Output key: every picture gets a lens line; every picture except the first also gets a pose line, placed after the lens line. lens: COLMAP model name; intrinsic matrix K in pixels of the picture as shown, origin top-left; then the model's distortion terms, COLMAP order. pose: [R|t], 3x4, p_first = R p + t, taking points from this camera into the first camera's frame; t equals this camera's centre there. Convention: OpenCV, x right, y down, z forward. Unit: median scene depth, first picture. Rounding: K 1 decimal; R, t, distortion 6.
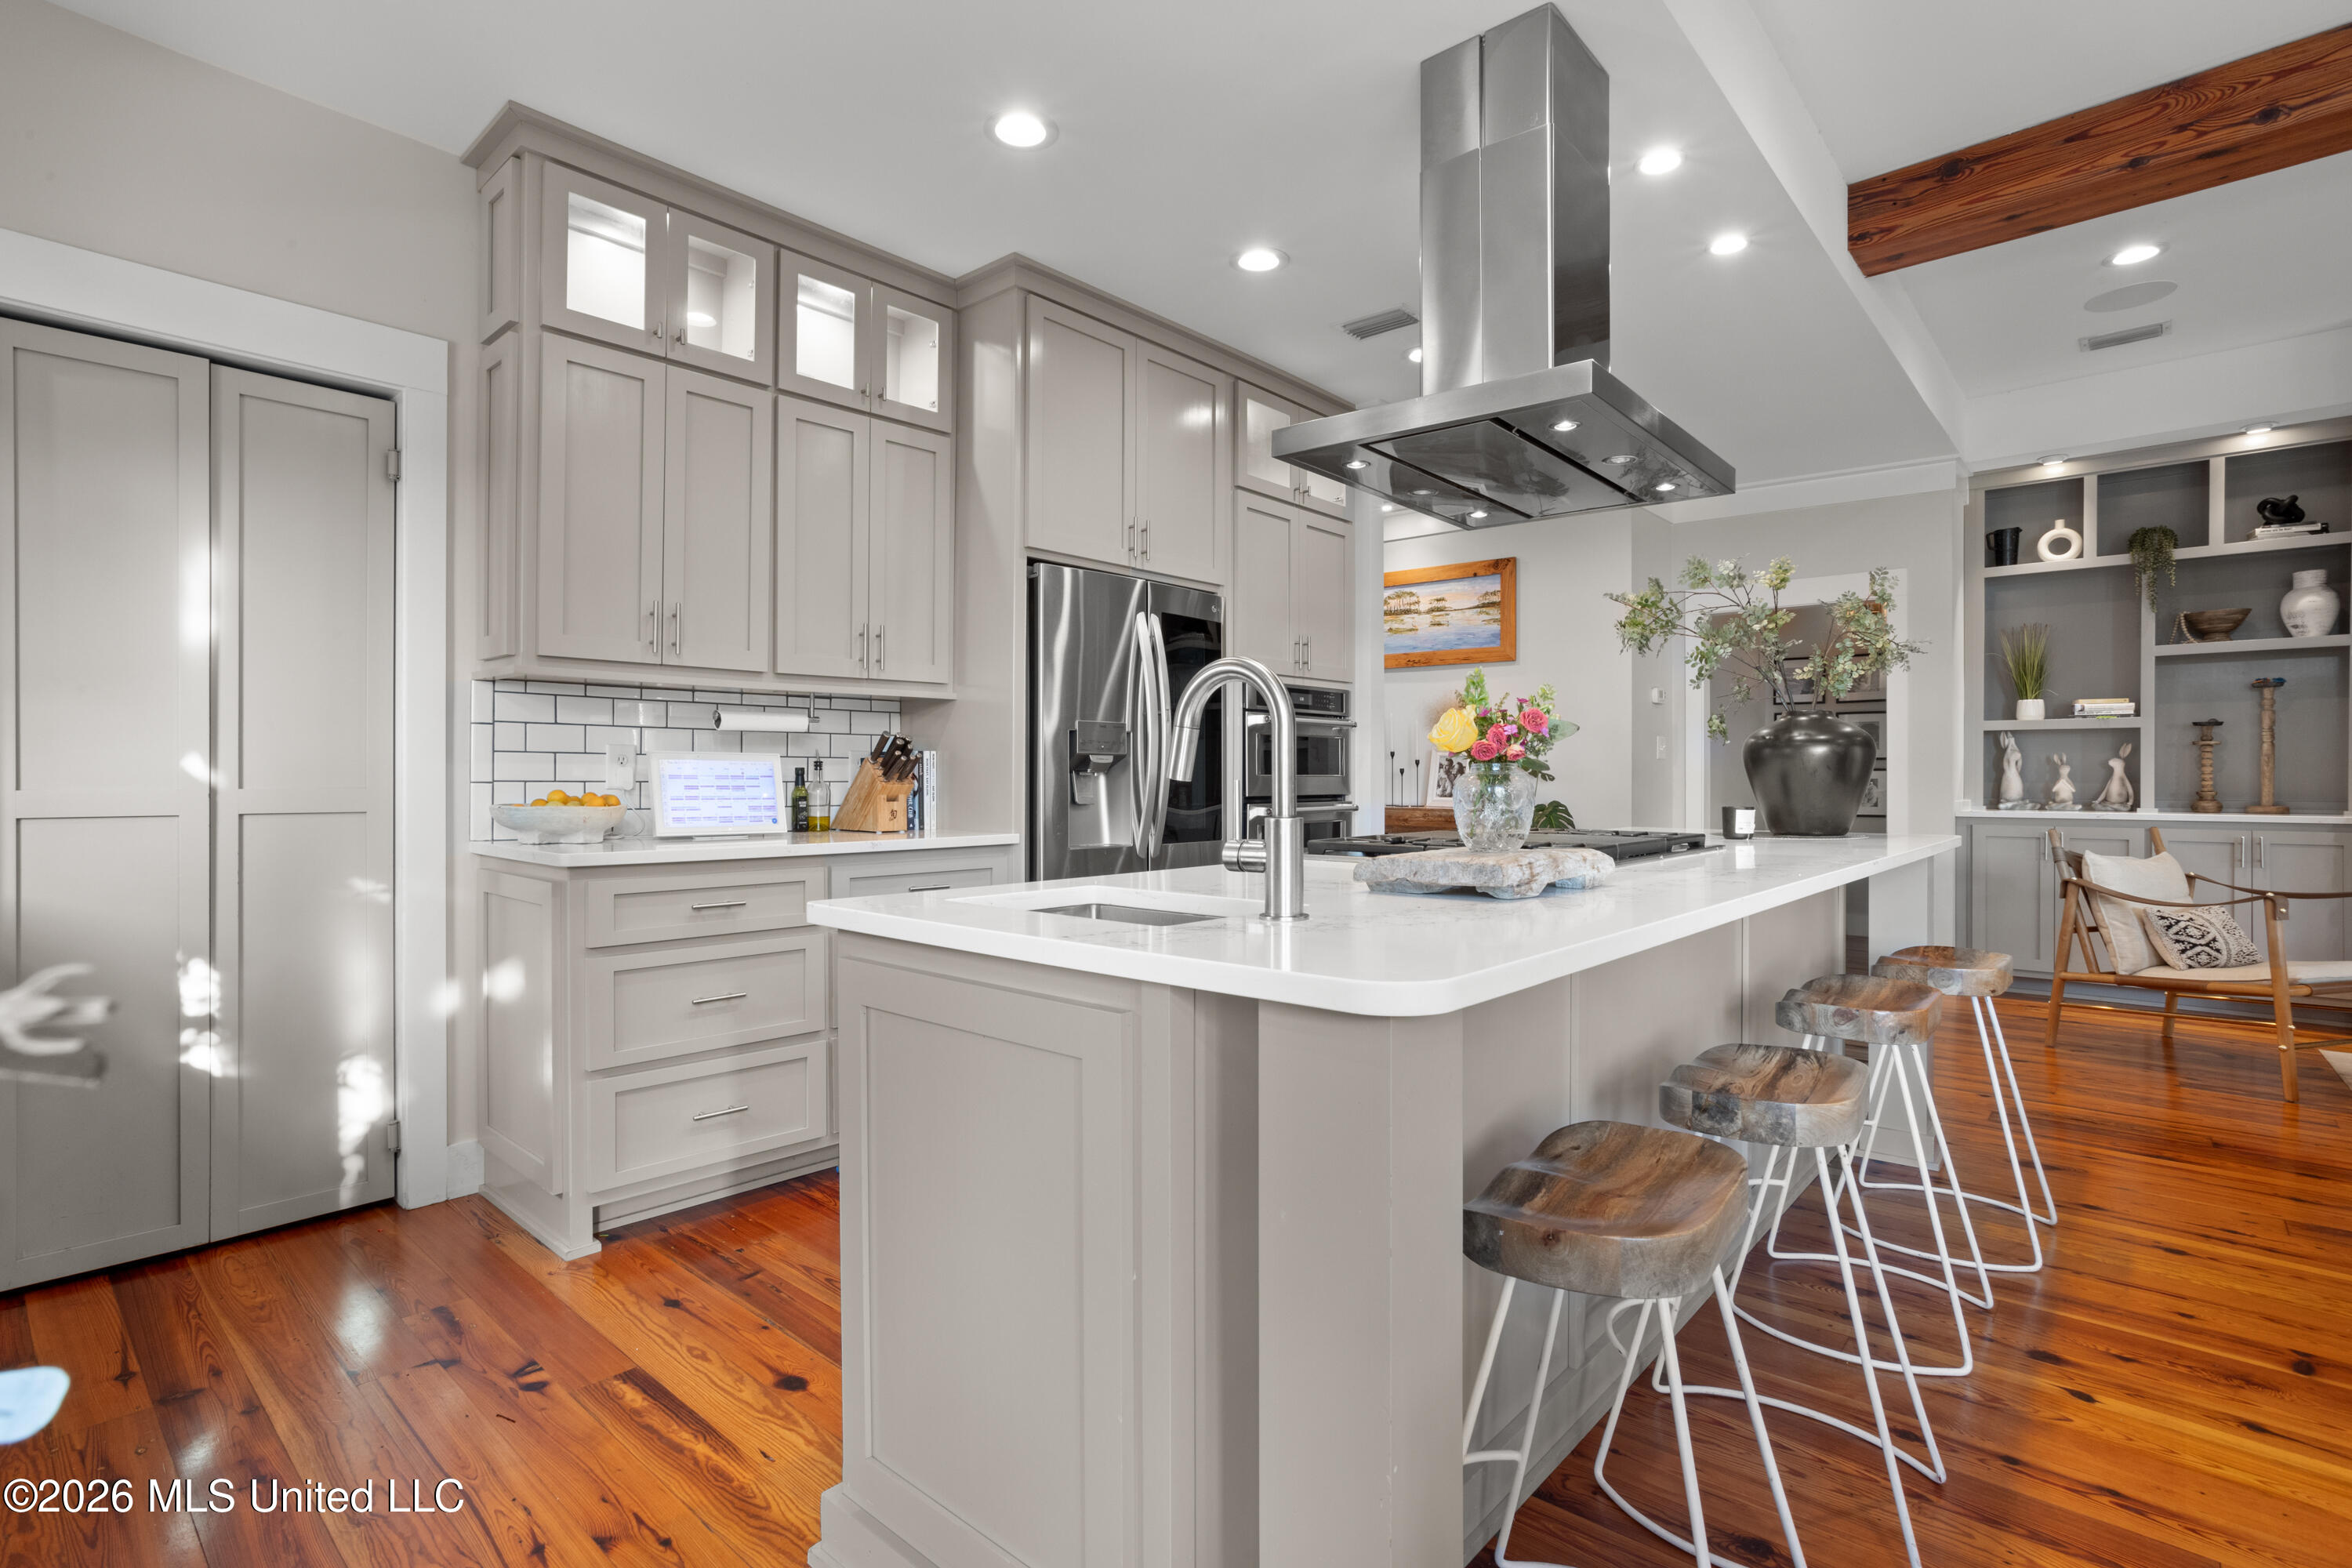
lens RADIAL K [[1135.1, 0, 1160.8], [0, 1135.1, 783.7], [0, 0, 1]] dist [-0.042948, 0.025146]
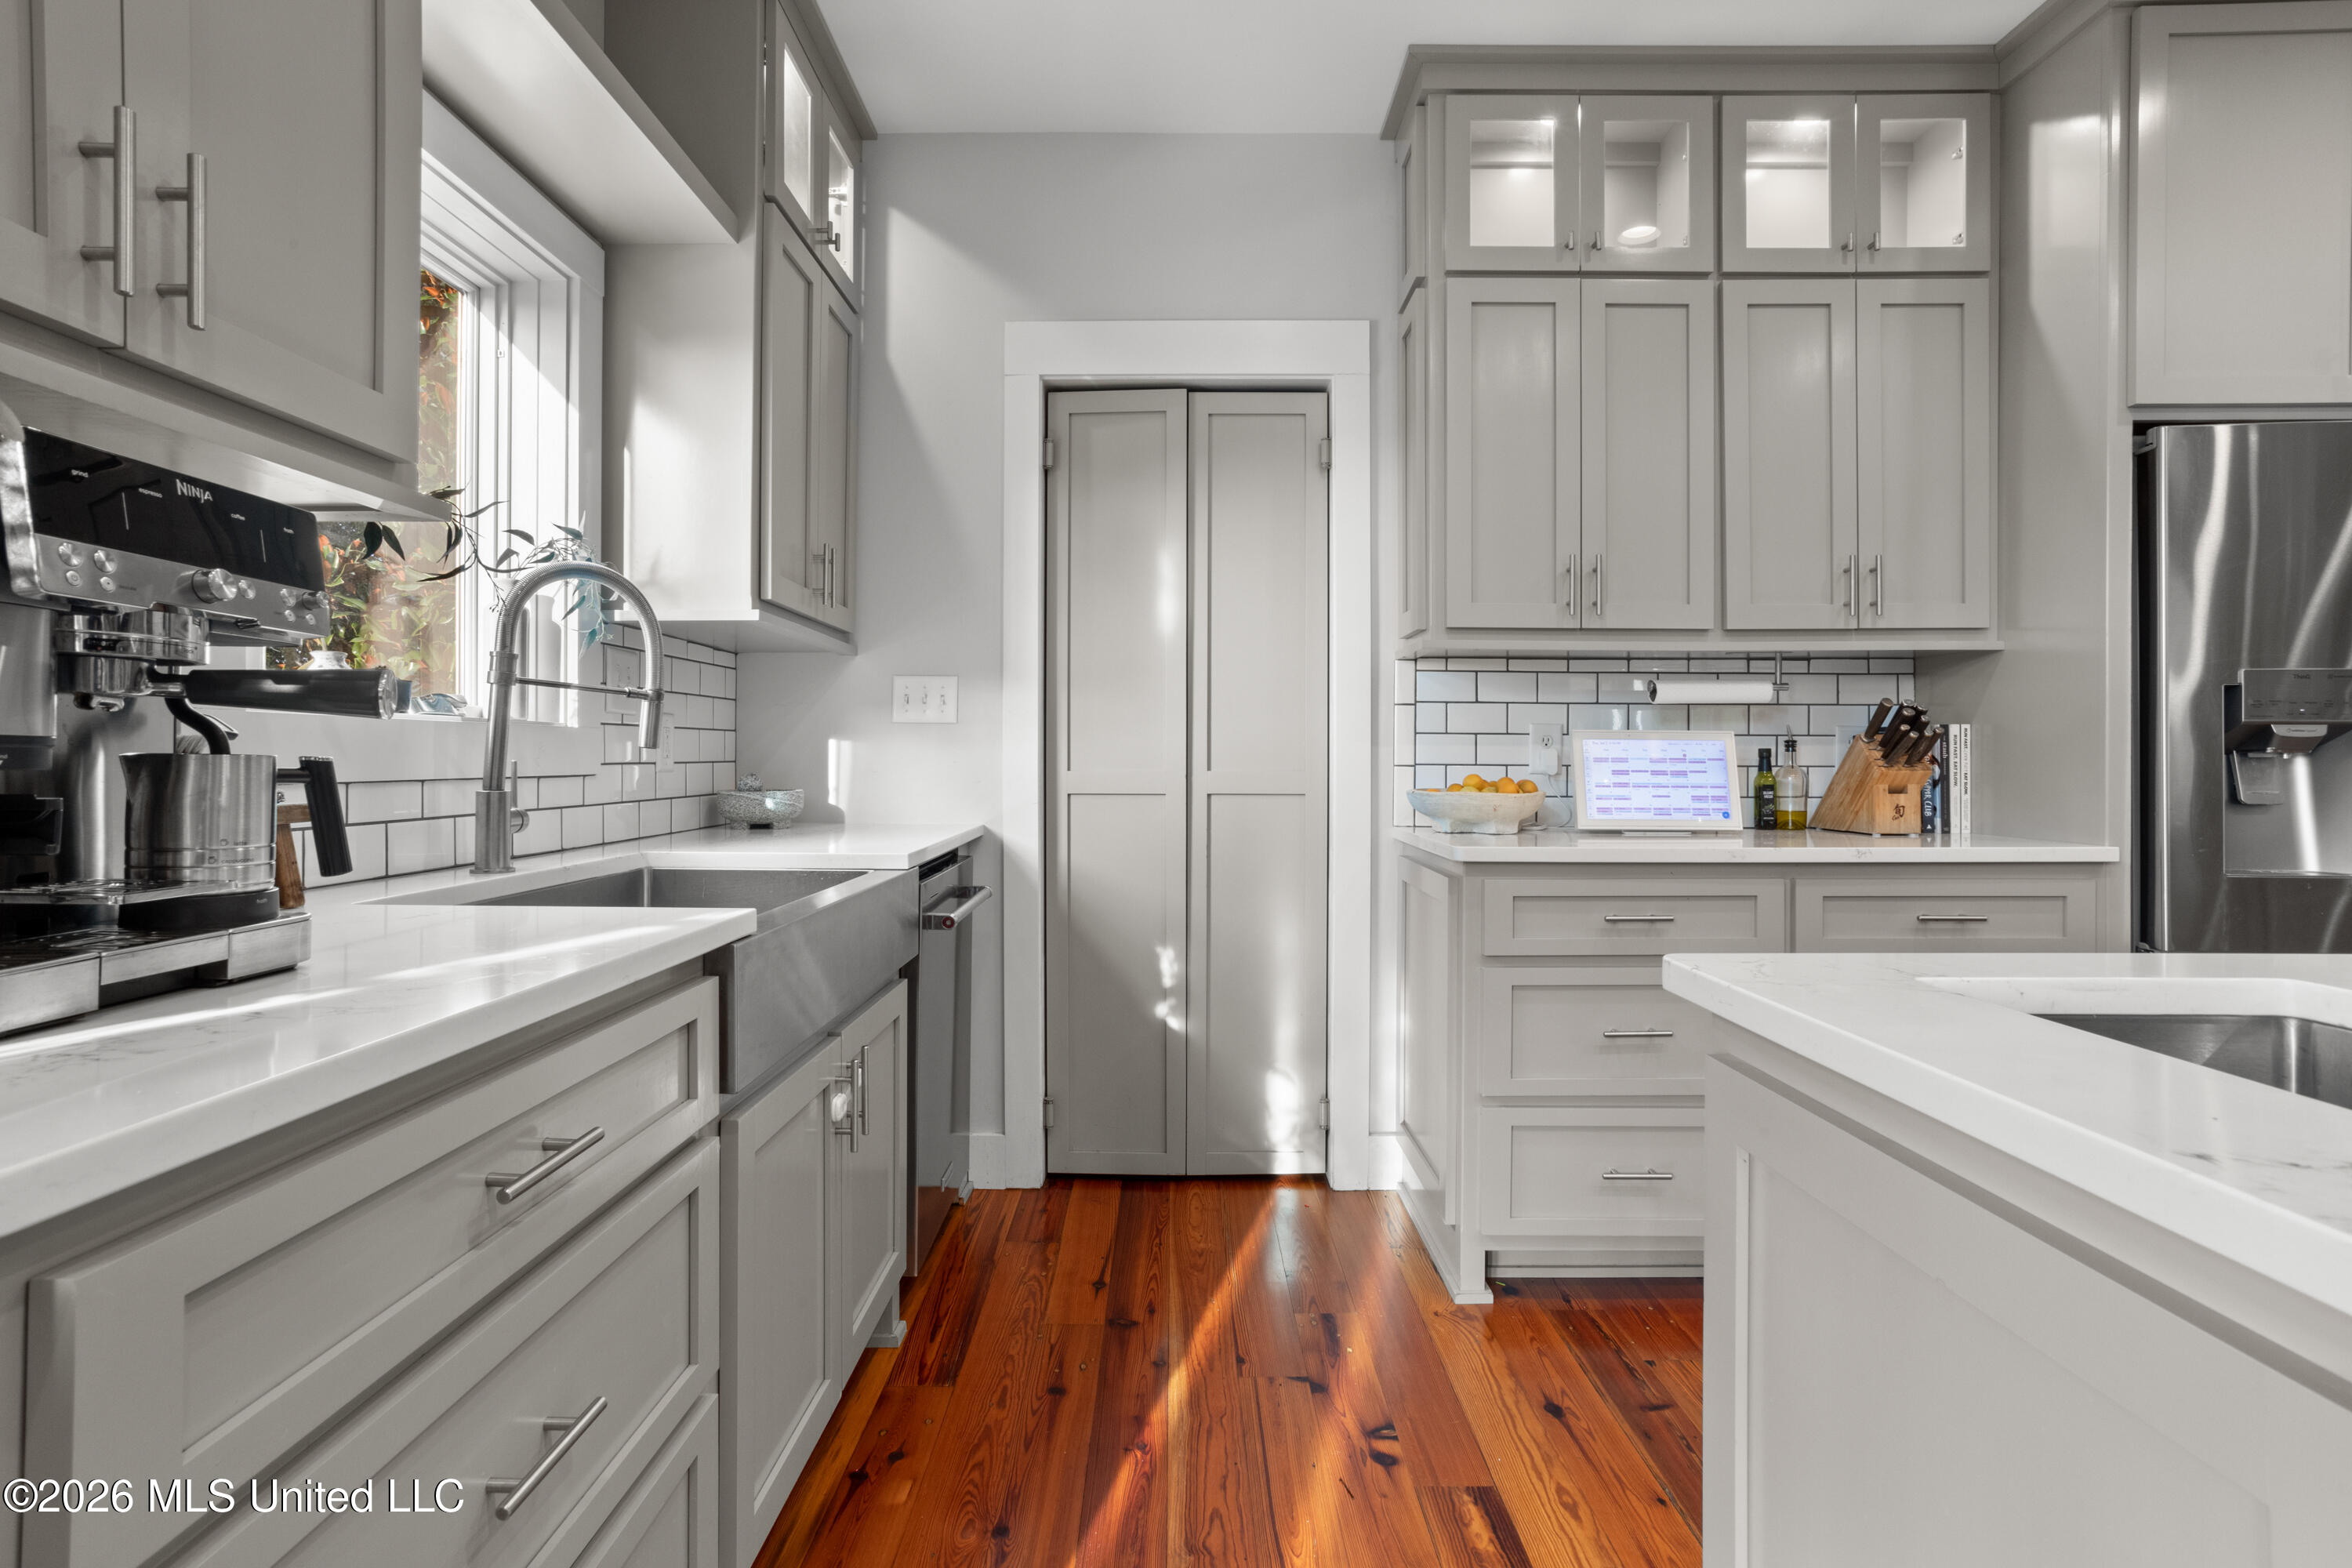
lens RADIAL K [[1135.1, 0, 1165.5], [0, 1135.1, 755.1], [0, 0, 1]] dist [-0.042948, 0.025146]
pose [[0.666994, -0.003482, -0.745055, -0.012546], [-0.005328, 0.999941, -0.009443, 0.000065], [0.745044, 0.010268, 0.666936, 0.160473]]
